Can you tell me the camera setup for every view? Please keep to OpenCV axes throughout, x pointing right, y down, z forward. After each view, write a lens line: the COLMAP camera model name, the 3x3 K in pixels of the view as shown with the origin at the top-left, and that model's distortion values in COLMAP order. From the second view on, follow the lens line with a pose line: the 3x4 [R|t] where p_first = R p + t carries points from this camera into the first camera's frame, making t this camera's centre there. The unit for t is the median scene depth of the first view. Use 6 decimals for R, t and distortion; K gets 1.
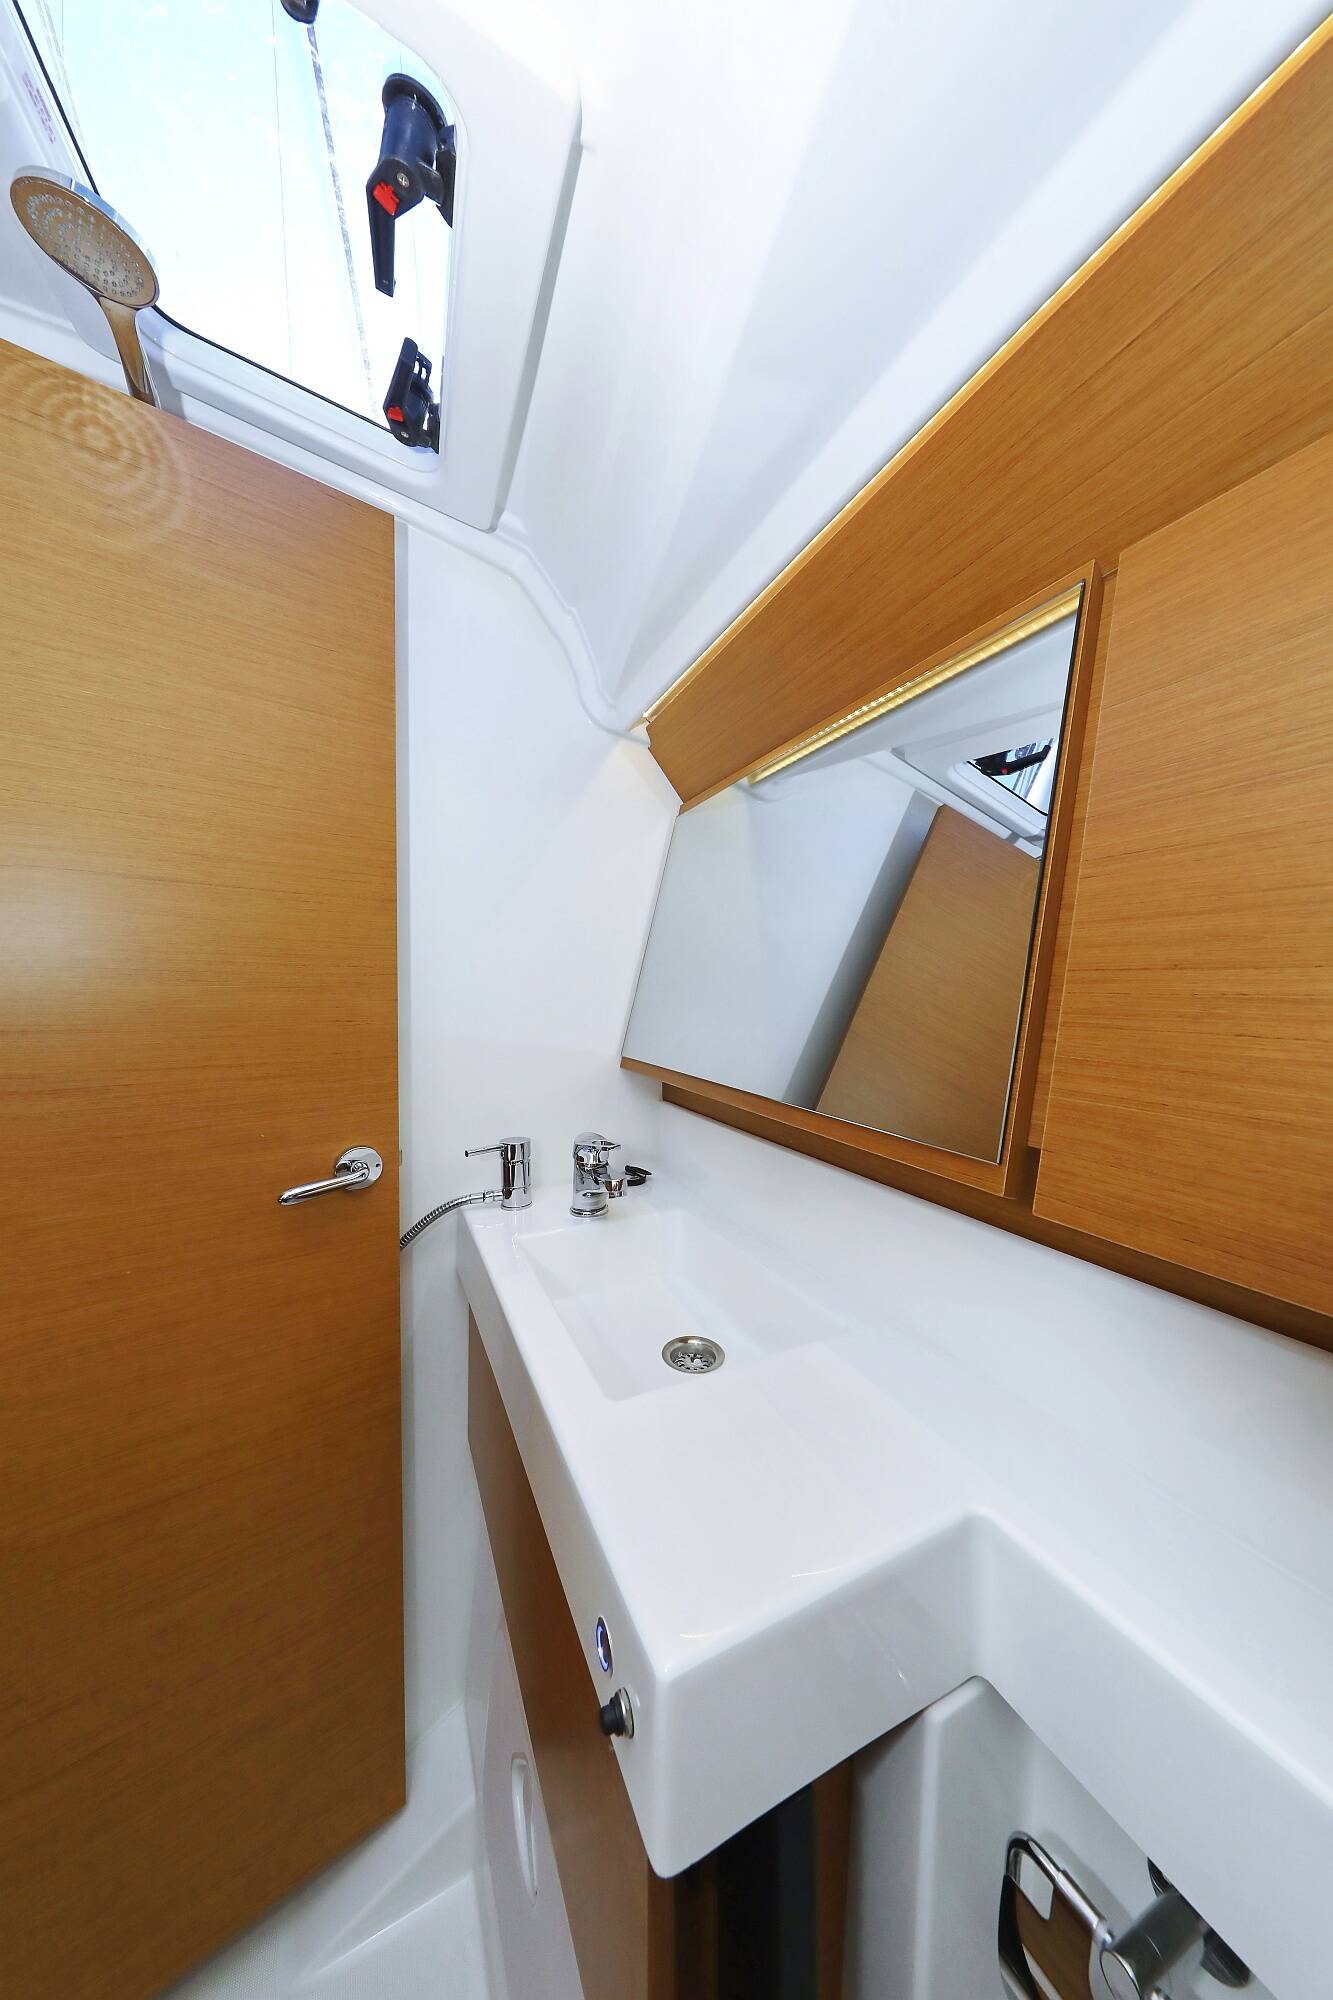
lens RADIAL K [[611.2, 0, 677.4], [0, 611.2, 982.7], [0, 0, 1]] dist [0.000661, -0.000064]
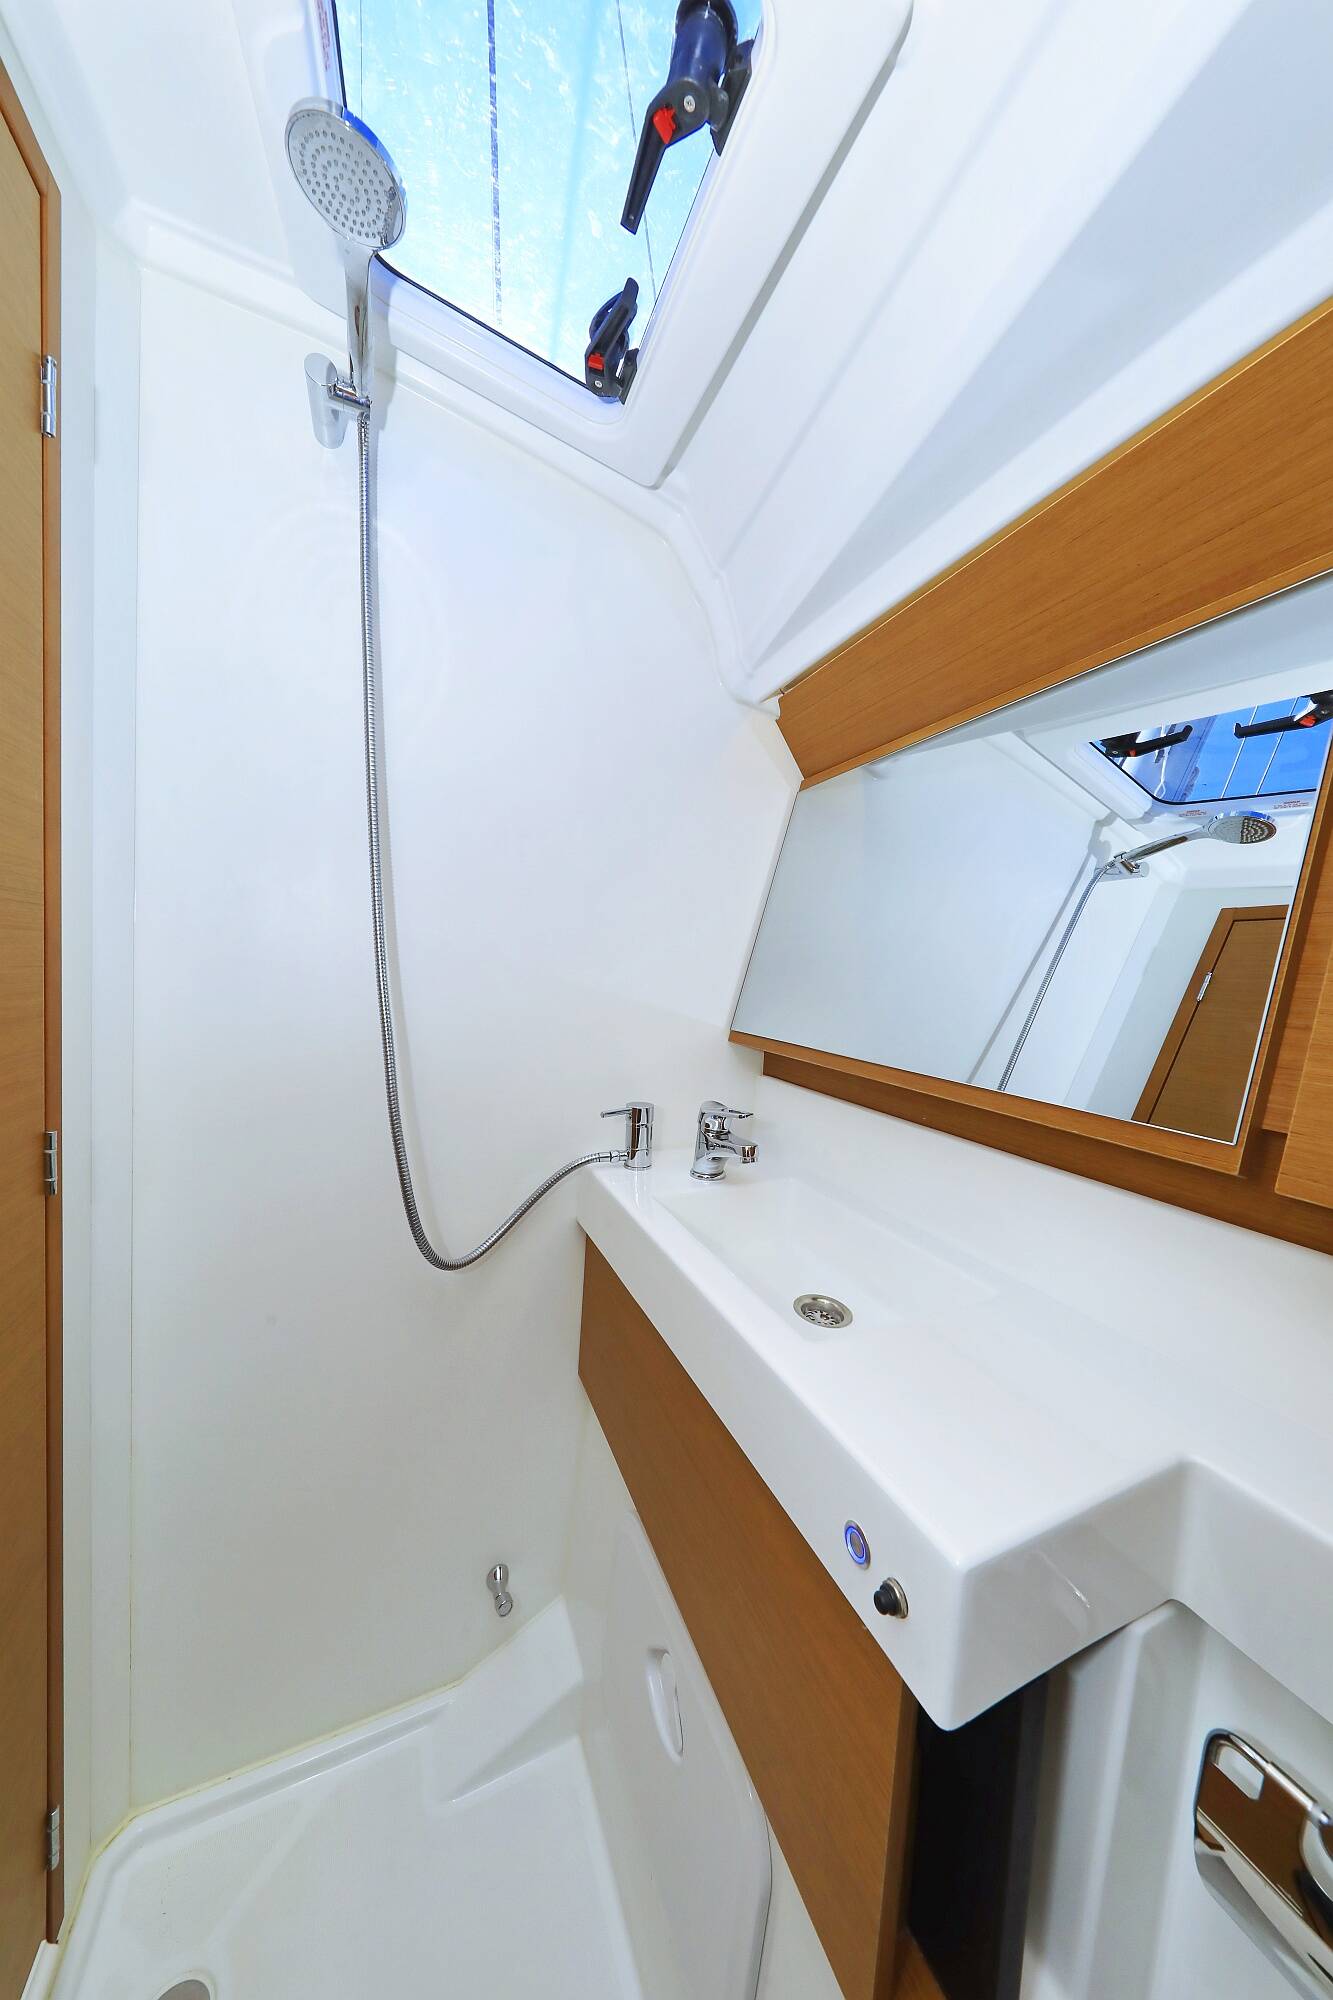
lens RADIAL K [[611.2, 0, 659.0], [0, 611.2, 1006.5], [0, 0, 1]] dist [0.000661, -0.000064]
pose [[0.998147, 0.041892, -0.044142, -0.200632], [-0.038623, 0.996622, 0.072471, 0.013910], [0.047029, -0.070632, 0.996393, -0.028378]]
